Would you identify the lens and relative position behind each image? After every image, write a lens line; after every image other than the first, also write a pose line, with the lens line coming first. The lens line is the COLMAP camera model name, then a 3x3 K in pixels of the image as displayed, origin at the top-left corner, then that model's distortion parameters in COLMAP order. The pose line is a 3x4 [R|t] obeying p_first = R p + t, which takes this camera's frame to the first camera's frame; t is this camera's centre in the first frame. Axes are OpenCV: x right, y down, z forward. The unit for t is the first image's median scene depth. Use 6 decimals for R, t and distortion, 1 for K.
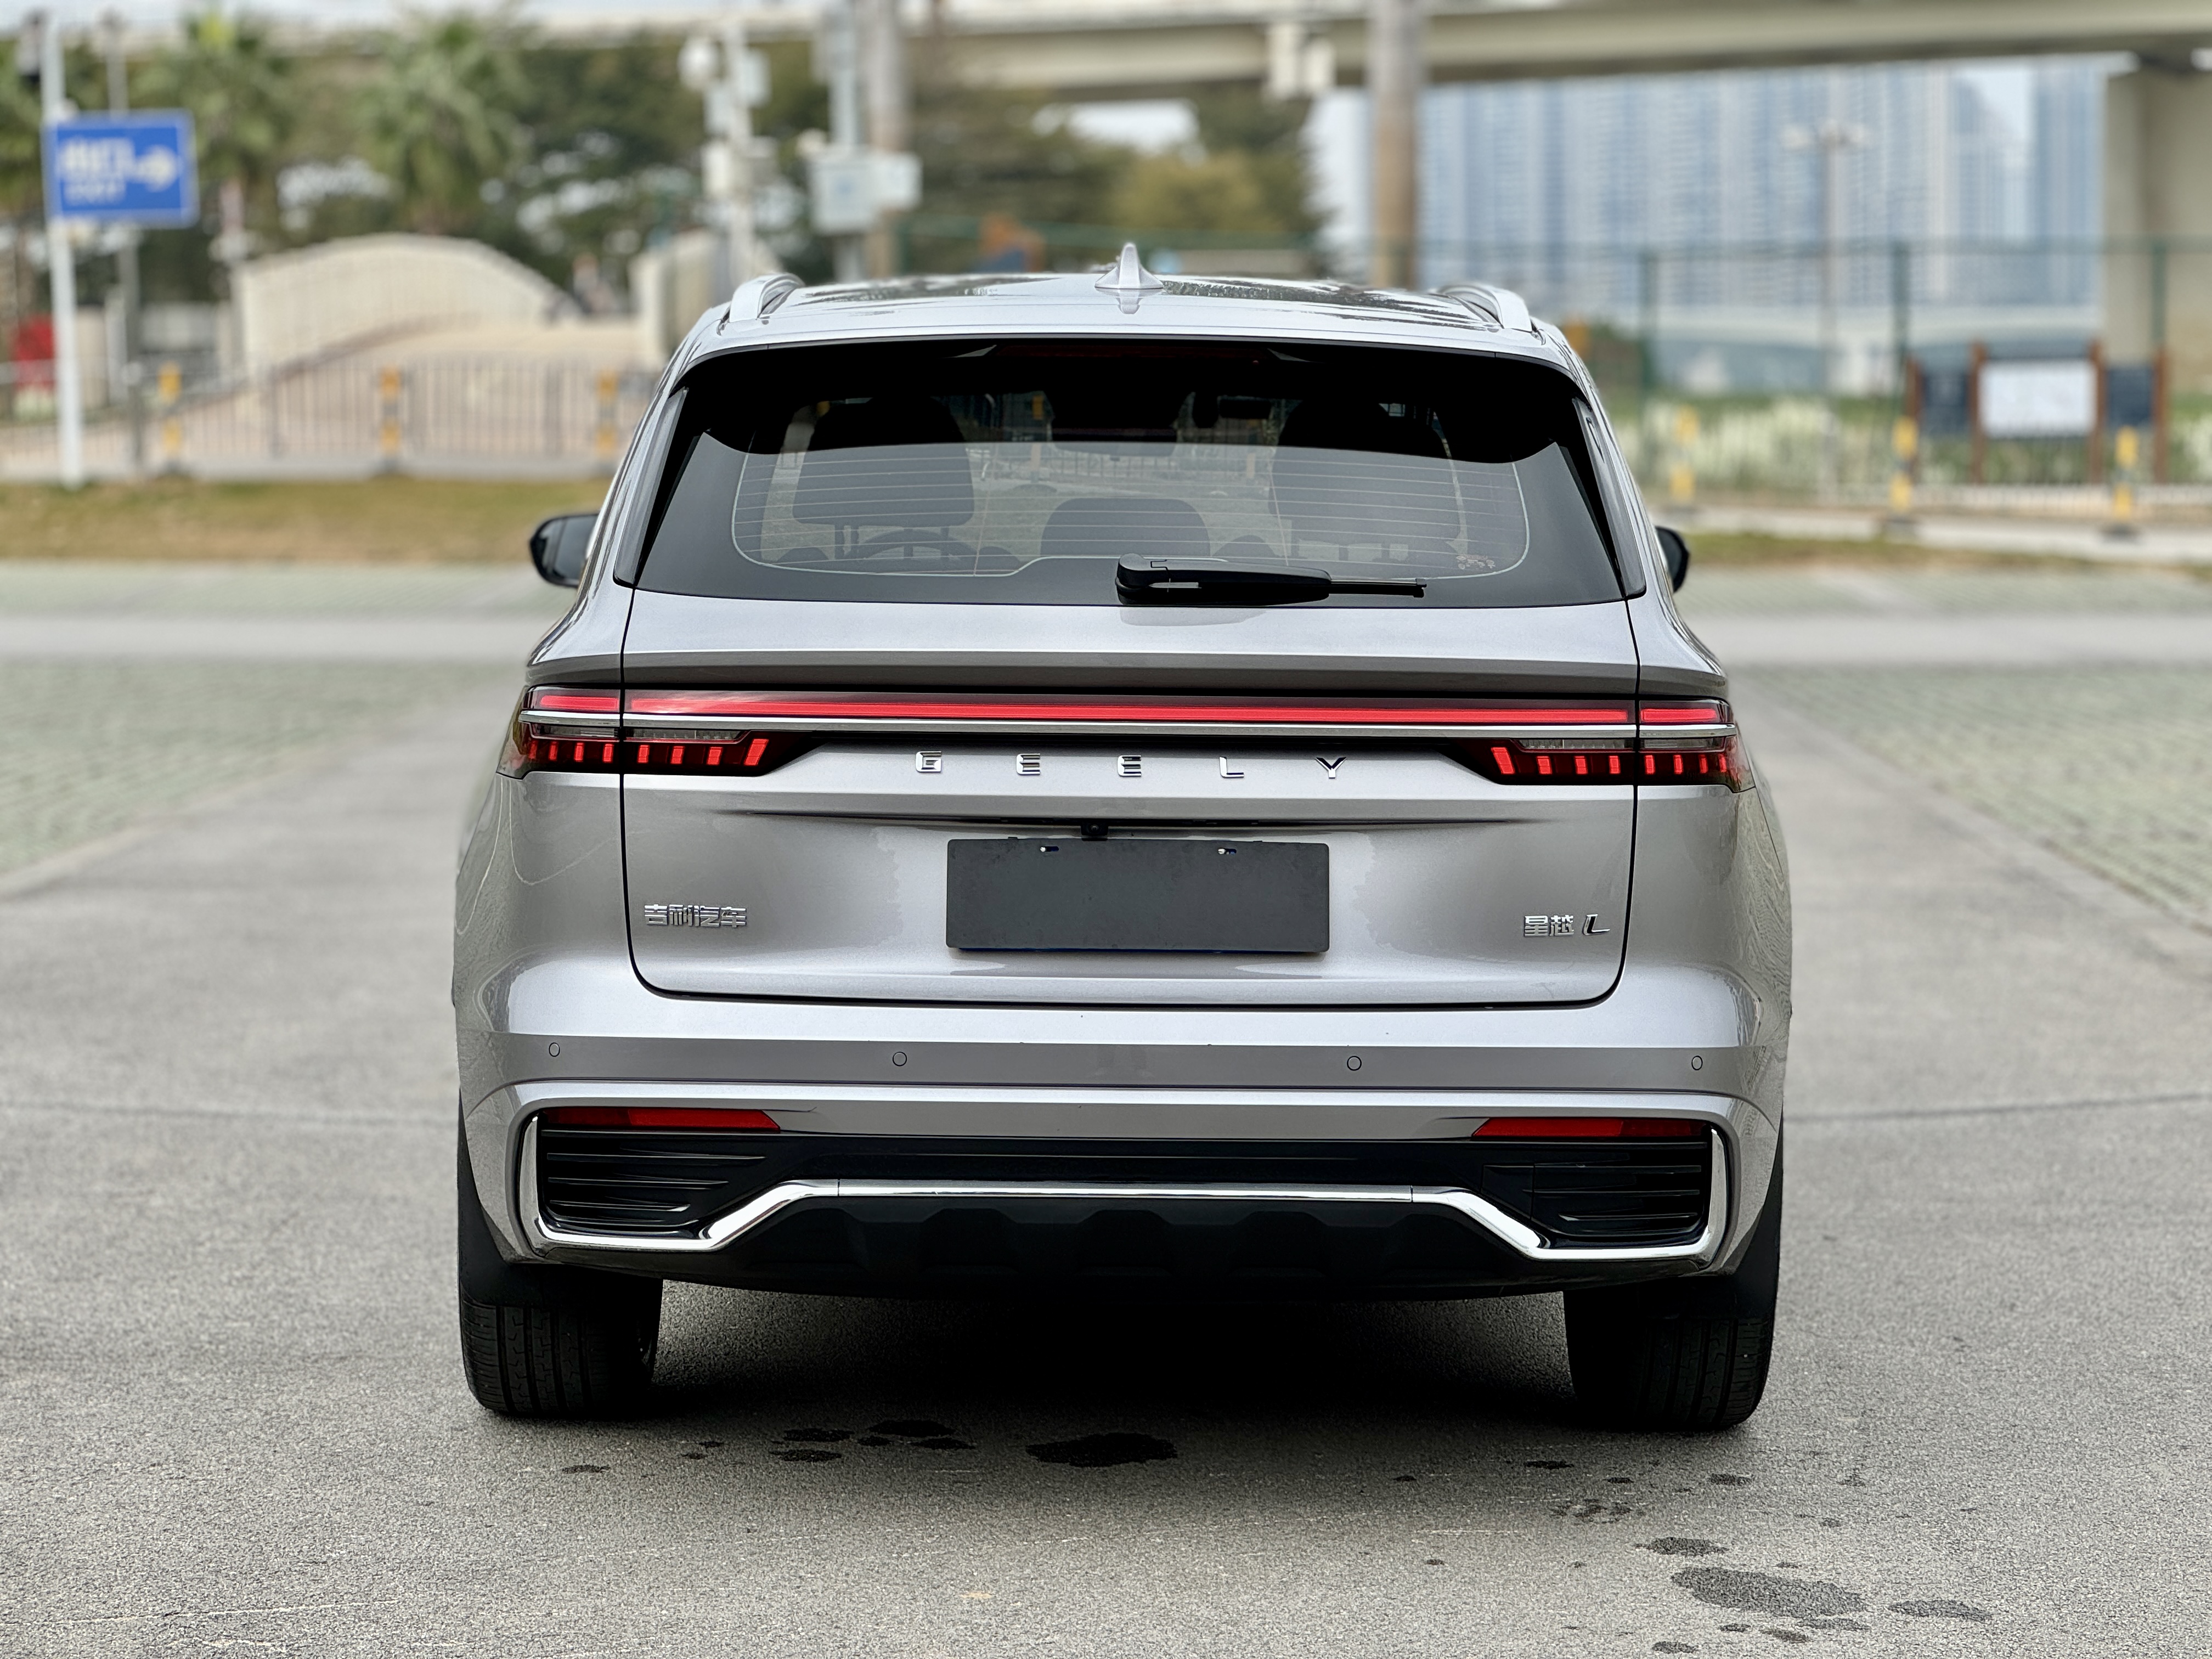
lens RADIAL K [[4342.8, 0, 1096.2], [0, 4342.8, 847.9], [0, 0, 1]] dist [0.025287, 0.000000]
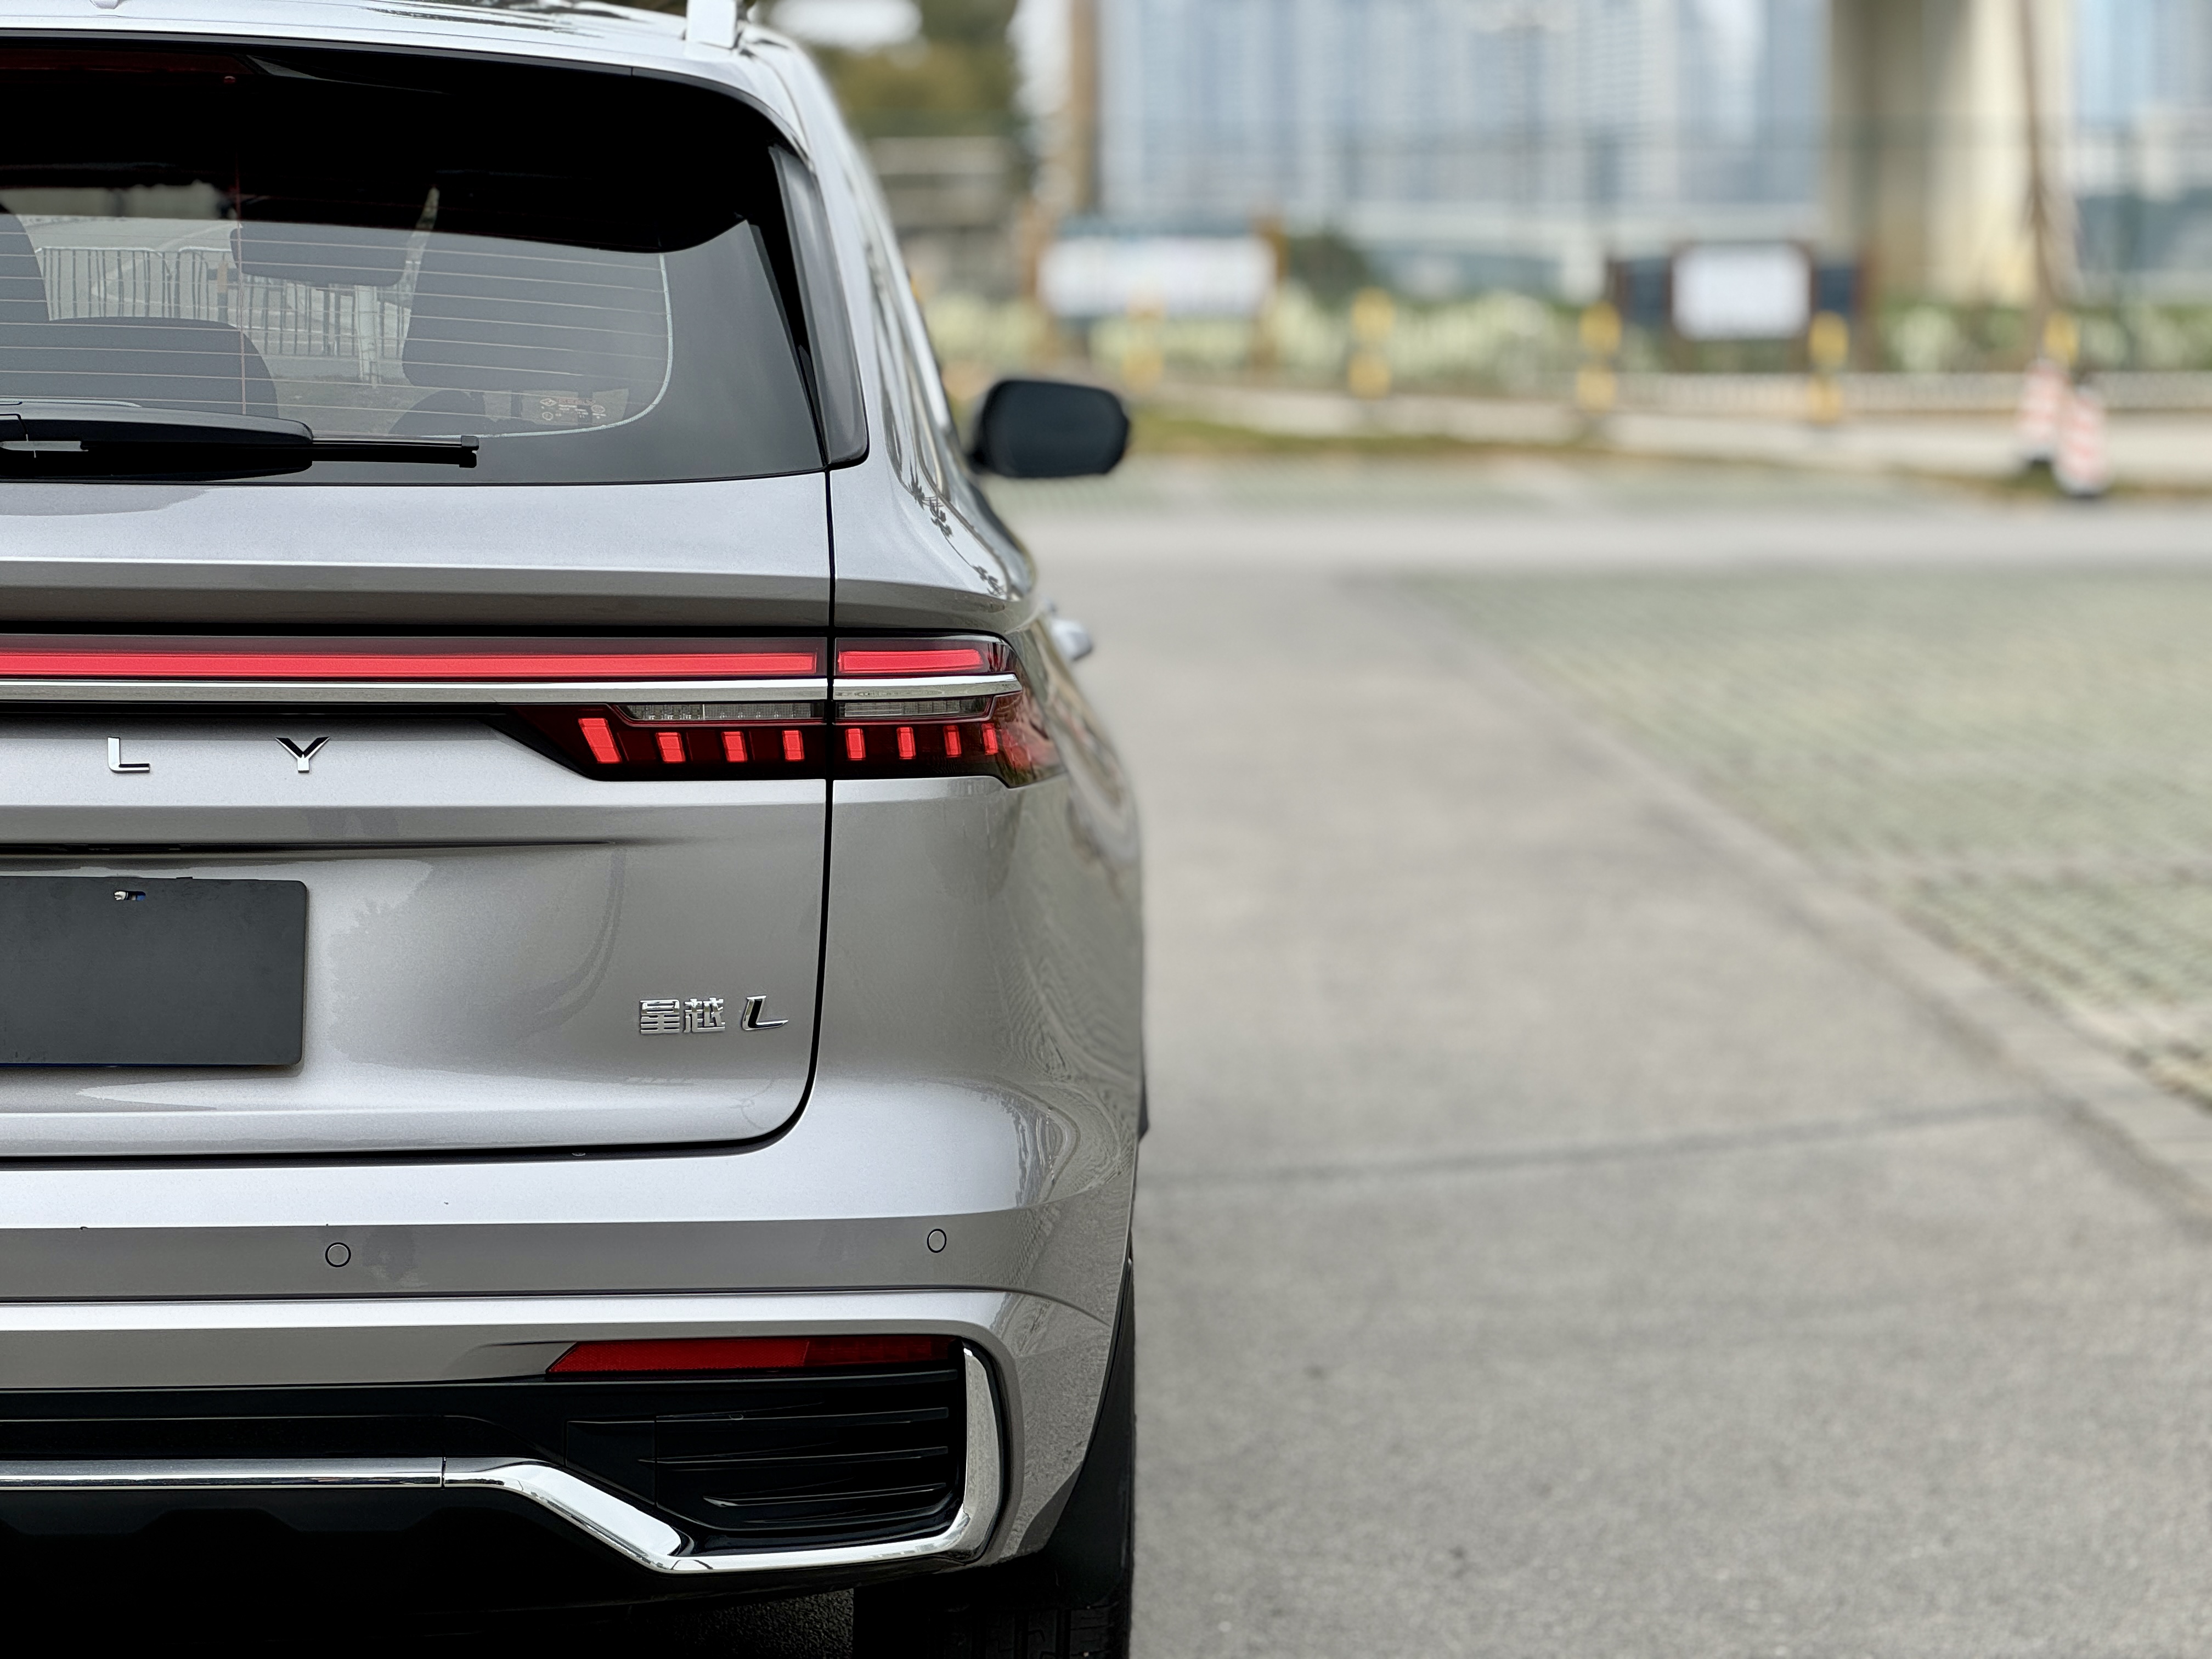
lens RADIAL K [[4692.6, 0, 1110.7], [0, 4692.6, 826.5], [0, 0, 1]] dist [-0.086261, 0.000000]
pose [[0.996621, -0.006184, 0.081905, 0.108107], [0.005164, 0.999907, 0.012658, -0.015691], [-0.081975, -0.012192, 0.996560, 0.347107]]
